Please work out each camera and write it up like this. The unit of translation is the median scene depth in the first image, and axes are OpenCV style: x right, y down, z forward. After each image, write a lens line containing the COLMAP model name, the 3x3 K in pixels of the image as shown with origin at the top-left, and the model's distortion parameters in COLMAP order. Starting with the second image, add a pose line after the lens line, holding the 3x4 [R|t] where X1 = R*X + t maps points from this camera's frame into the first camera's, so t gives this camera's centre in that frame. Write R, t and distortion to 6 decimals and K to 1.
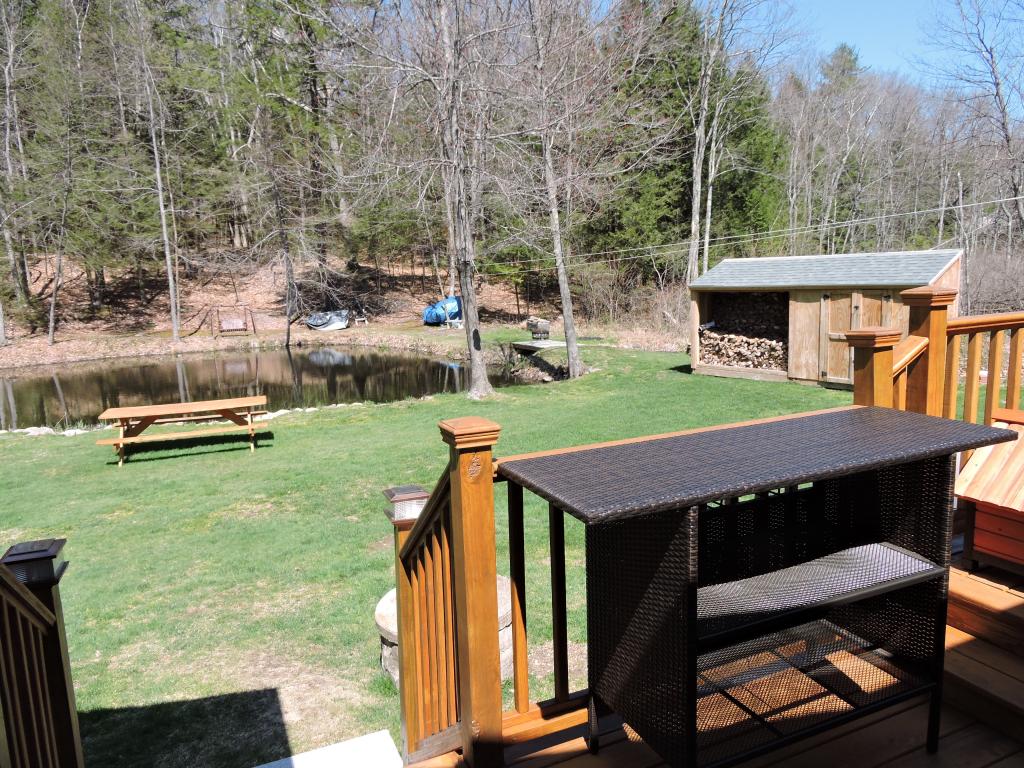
lens RADIAL K [[740.1, 0, 513.4], [0, 740.1, 384.2], [0, 0, 1]] dist [0.003726, -0.001561]
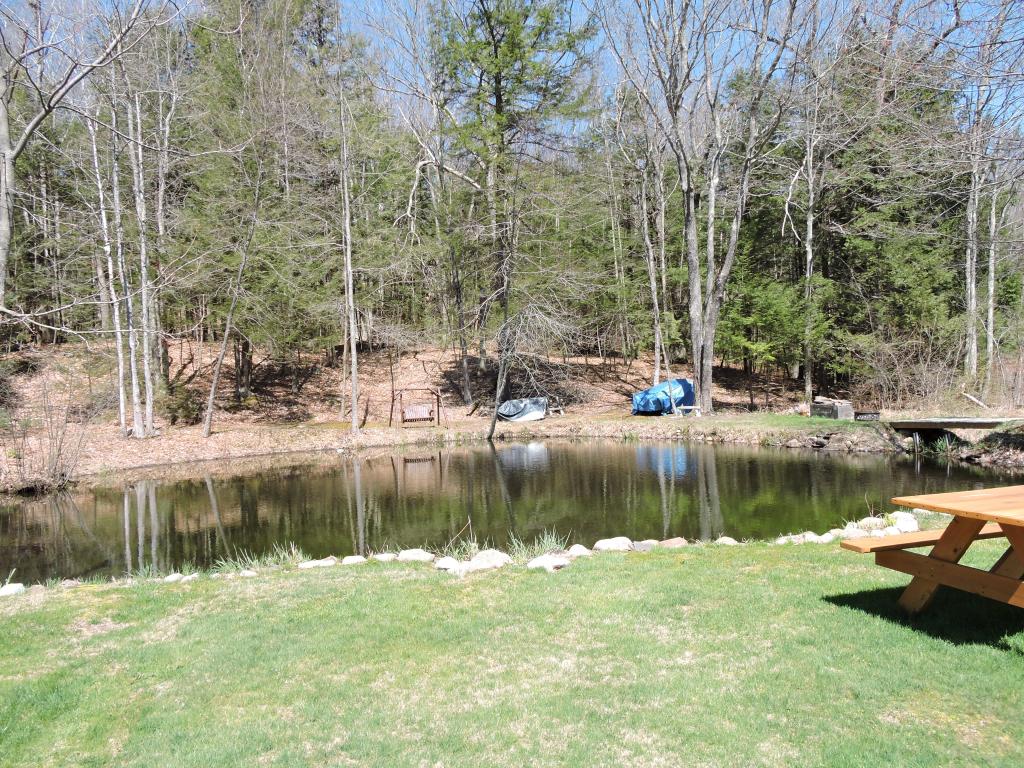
lens RADIAL K [[740.1, 0, 512.2], [0, 740.1, 388.0], [0, 0, 1]] dist [0.003726, -0.001561]
pose [[0.998989, -0.008084, -0.044232, -0.227529], [0.001385, 0.988772, -0.149429, 0.011773], [0.044944, 0.149216, 0.987783, 0.200478]]
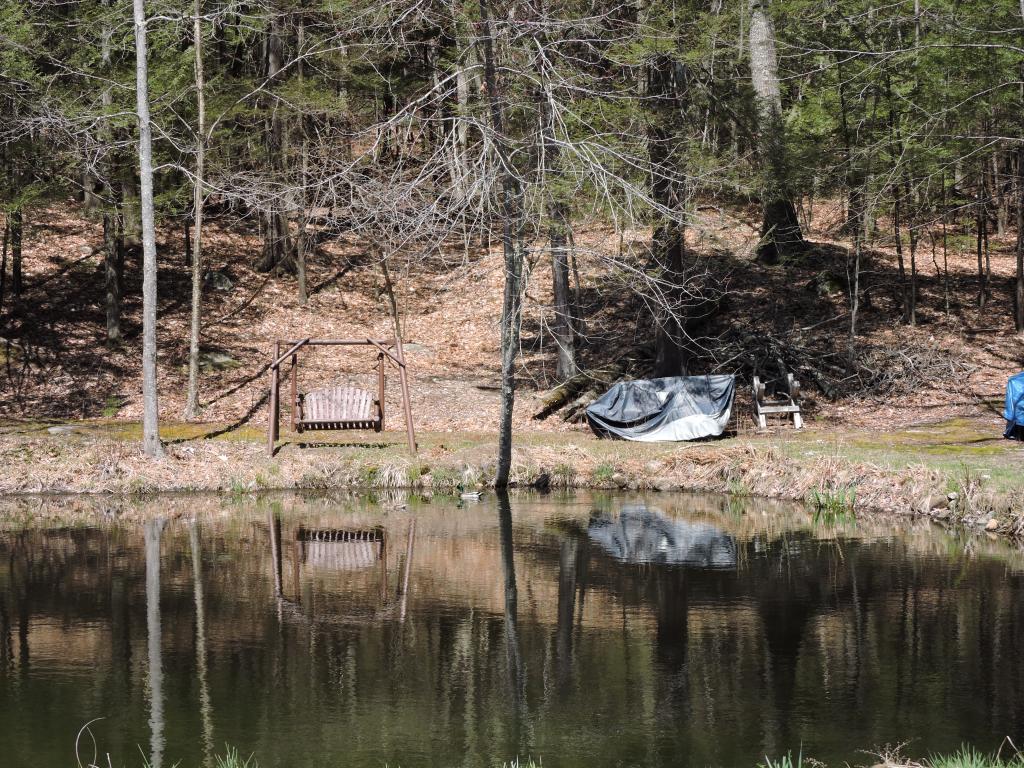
lens RADIAL K [[2088.3, 0, 520.9], [0, 2088.3, 384.5], [0, 0, 1]] dist [-0.053710, 0.000000]
pose [[0.933880, 0.029497, -0.356367, -0.016490], [-0.072465, 0.991525, -0.107830, -0.004954], [0.350166, 0.126524, 0.928103, 0.243391]]
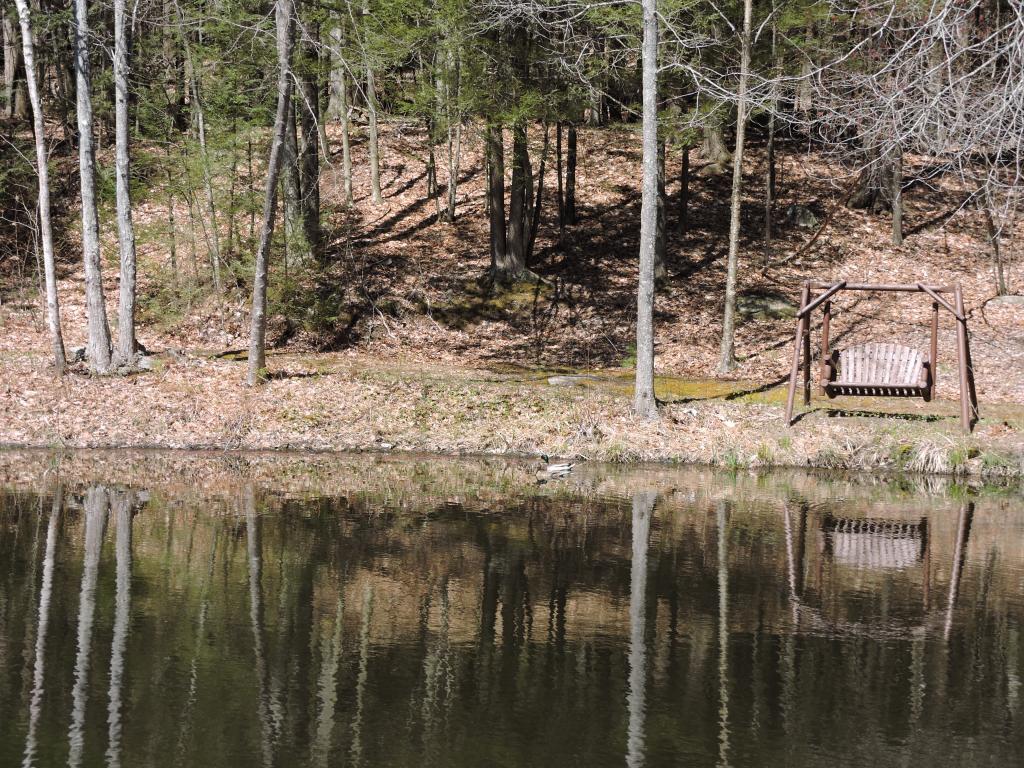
lens RADIAL K [[2088.3, 0, 516.4], [0, 2088.3, 382.9], [0, 0, 1]] dist [-0.053710, 0.000000]
pose [[0.754910, 0.077759, -0.651202, -0.030544], [-0.143697, 0.988430, -0.048554, -0.025070], [0.639892, 0.130230, 0.757350, 0.398345]]
